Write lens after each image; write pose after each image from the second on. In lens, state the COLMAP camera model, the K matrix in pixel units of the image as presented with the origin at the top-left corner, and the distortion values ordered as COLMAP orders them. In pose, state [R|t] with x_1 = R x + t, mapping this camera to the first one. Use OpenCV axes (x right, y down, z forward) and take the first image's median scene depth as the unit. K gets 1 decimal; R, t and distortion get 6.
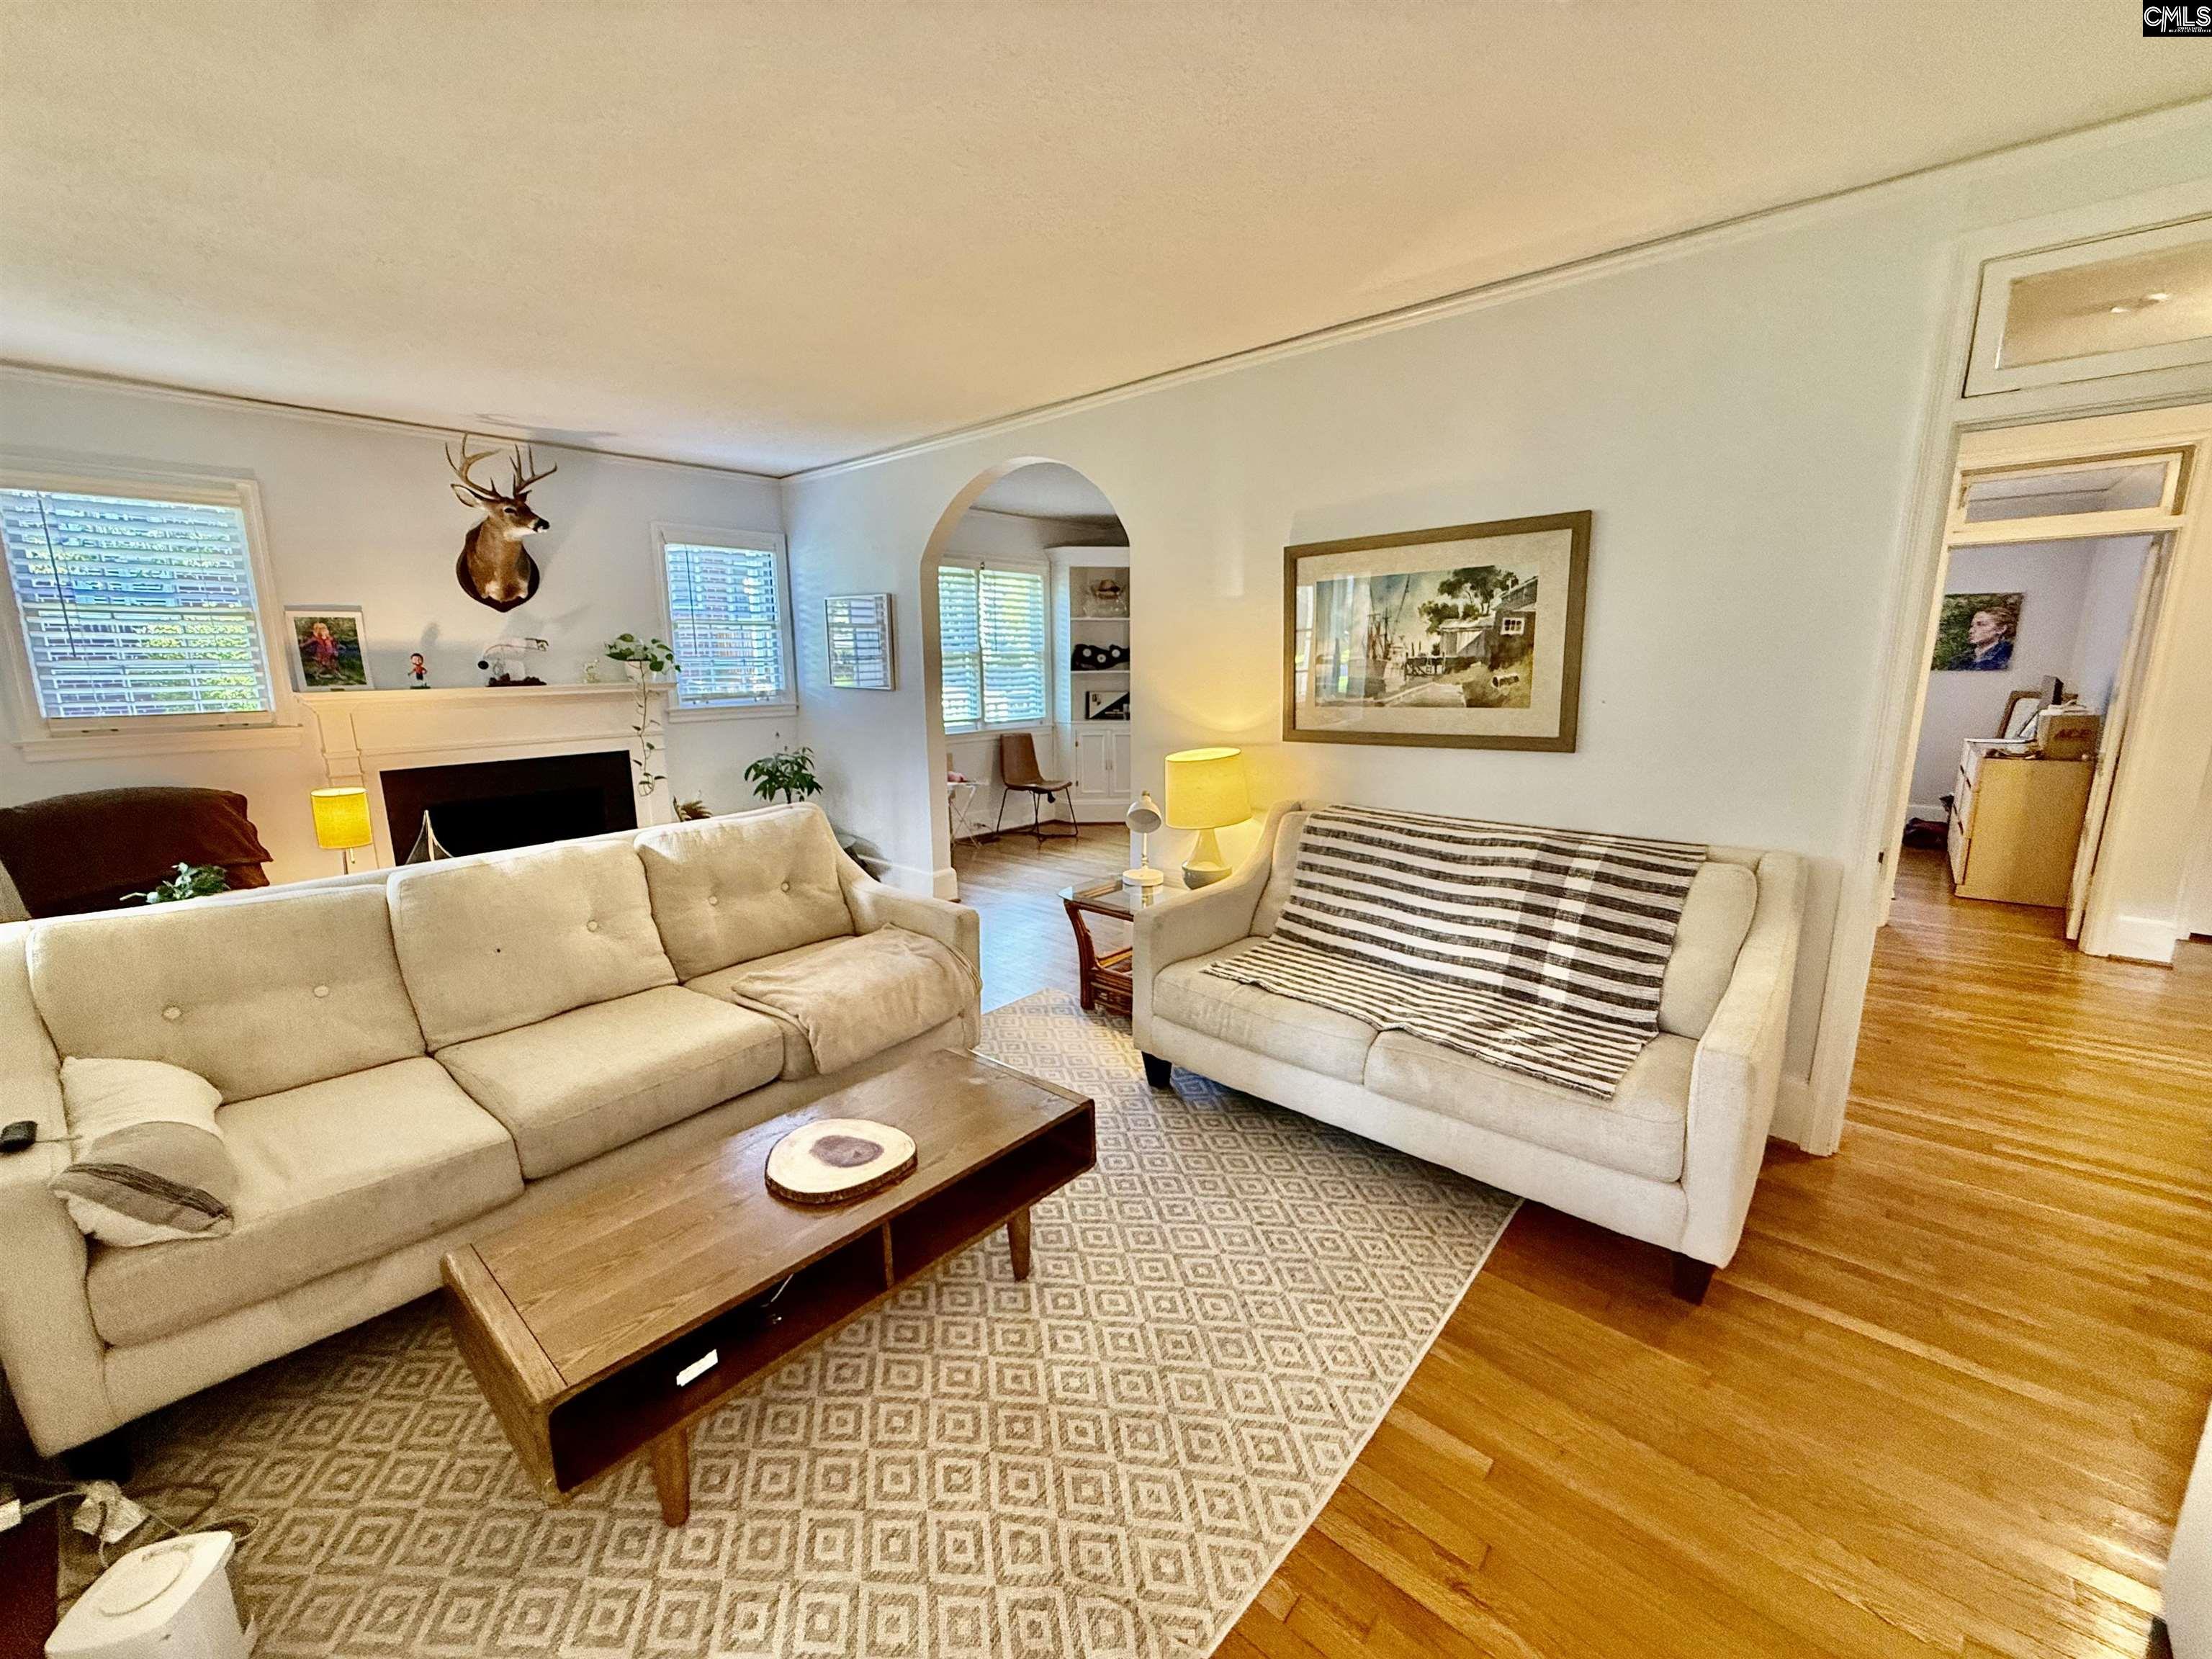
lens RADIAL K [[887.4, 0, 1107.5], [0, 887.4, 823.8], [0, 0, 1]] dist [-0.003498, -0.000012]
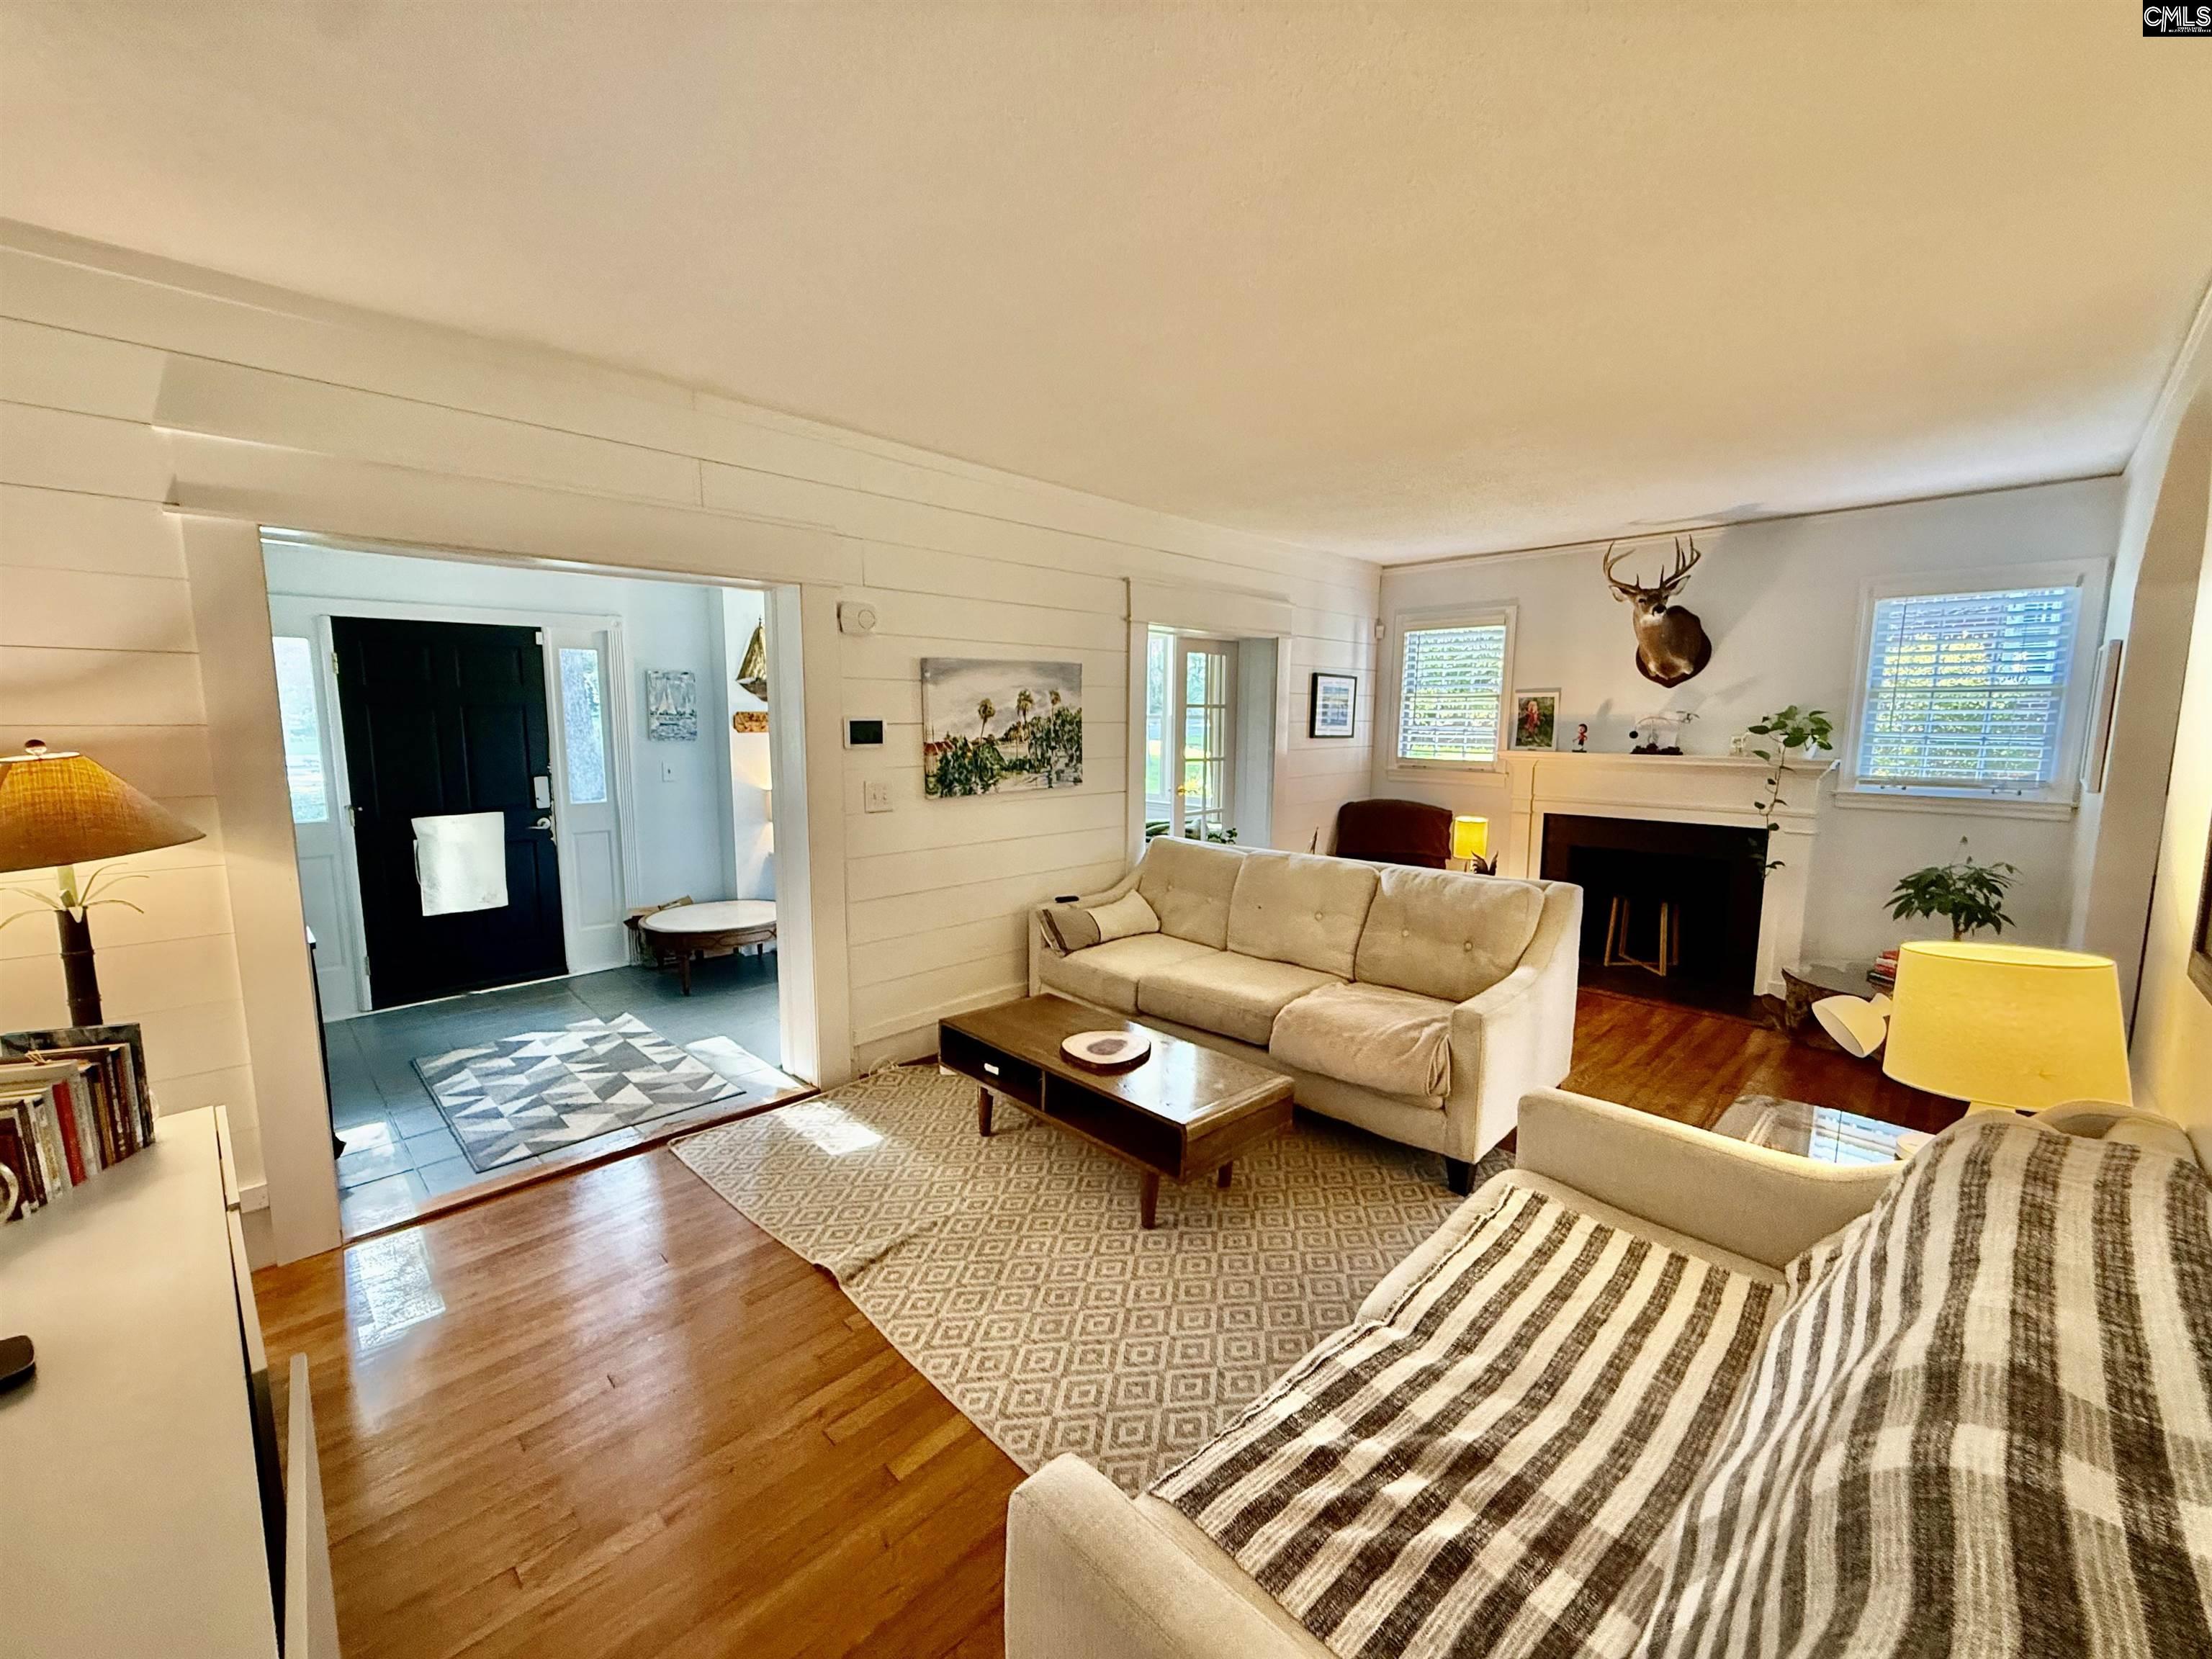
lens RADIAL K [[887.4, 0, 1091.6], [0, 887.4, 833.0], [0, 0, 1]] dist [-0.003498, -0.000012]
pose [[-0.087082, 0.136386, -0.986821, 0.765249], [-0.190756, 0.969971, 0.150891, -0.146502], [0.977767, 0.201381, -0.058451, 0.627240]]
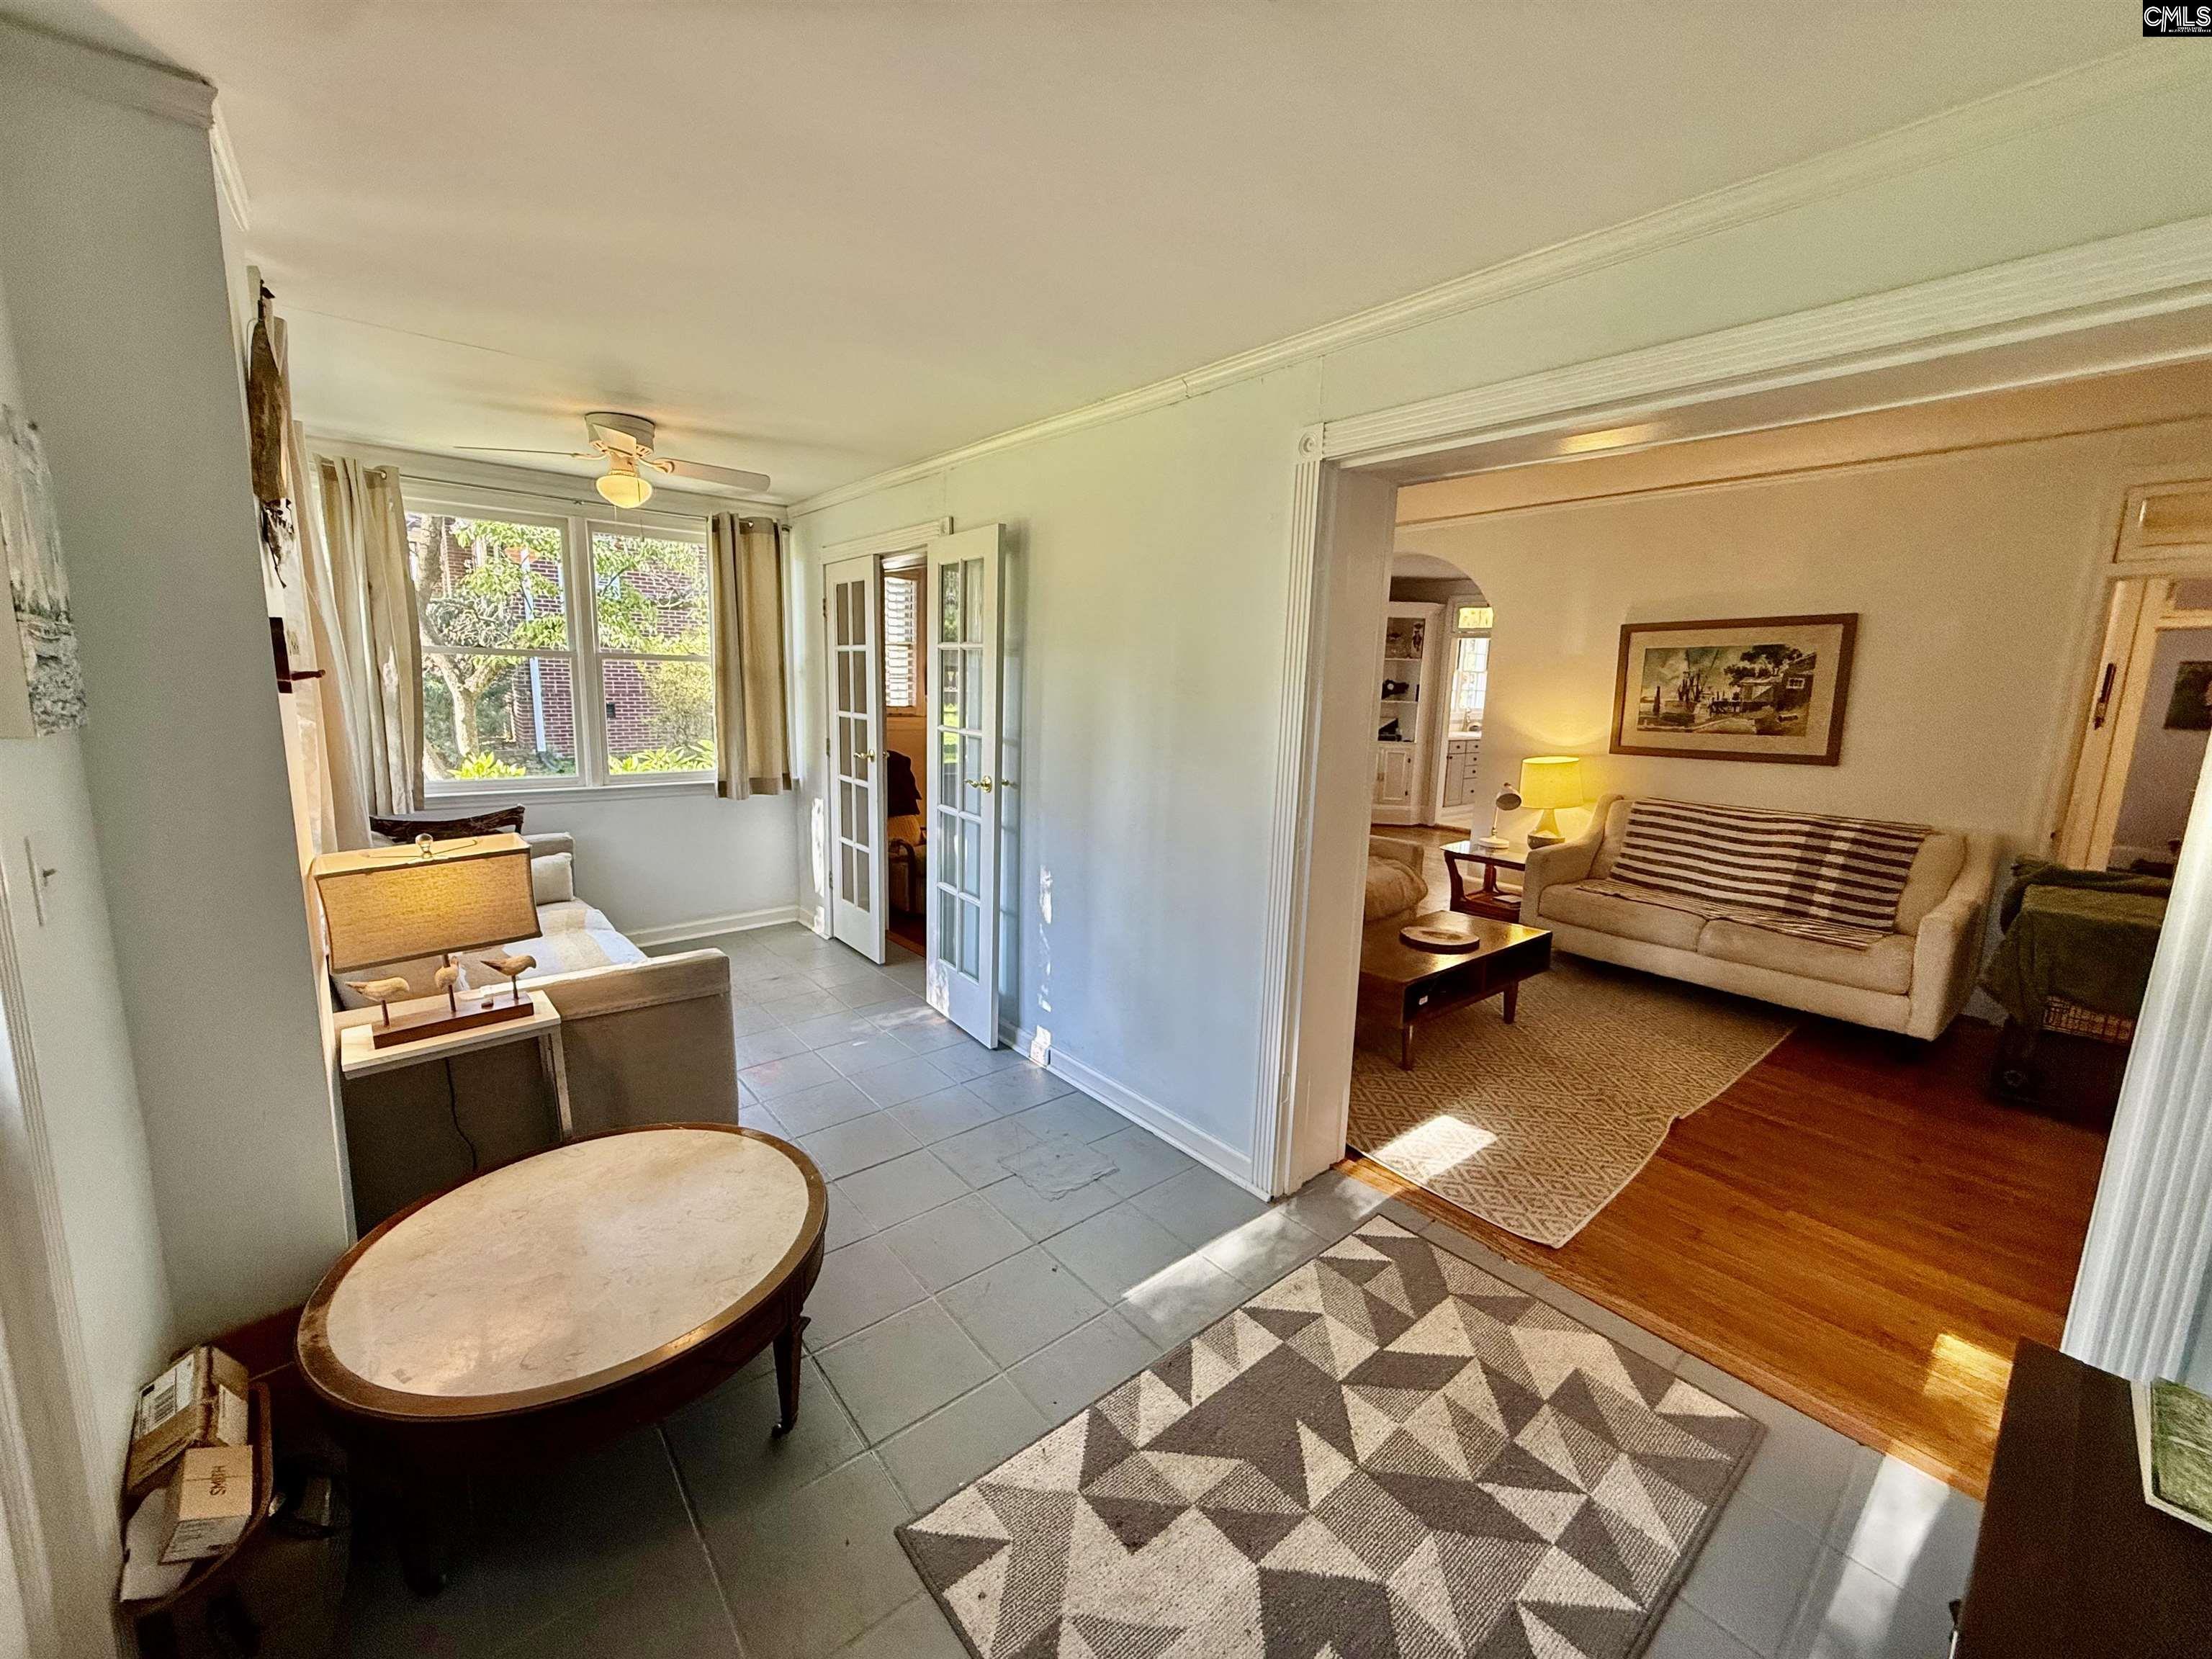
lens RADIAL K [[887.4, 0, 1097.4], [0, 887.4, 824.8], [0, 0, 1]] dist [-0.003498, -0.000012]
pose [[0.985435, 0.059602, -0.159268, -0.481367], [-0.063794, 0.997735, -0.021333, 0.133781], [0.157636, 0.031183, 0.987005, -0.708044]]
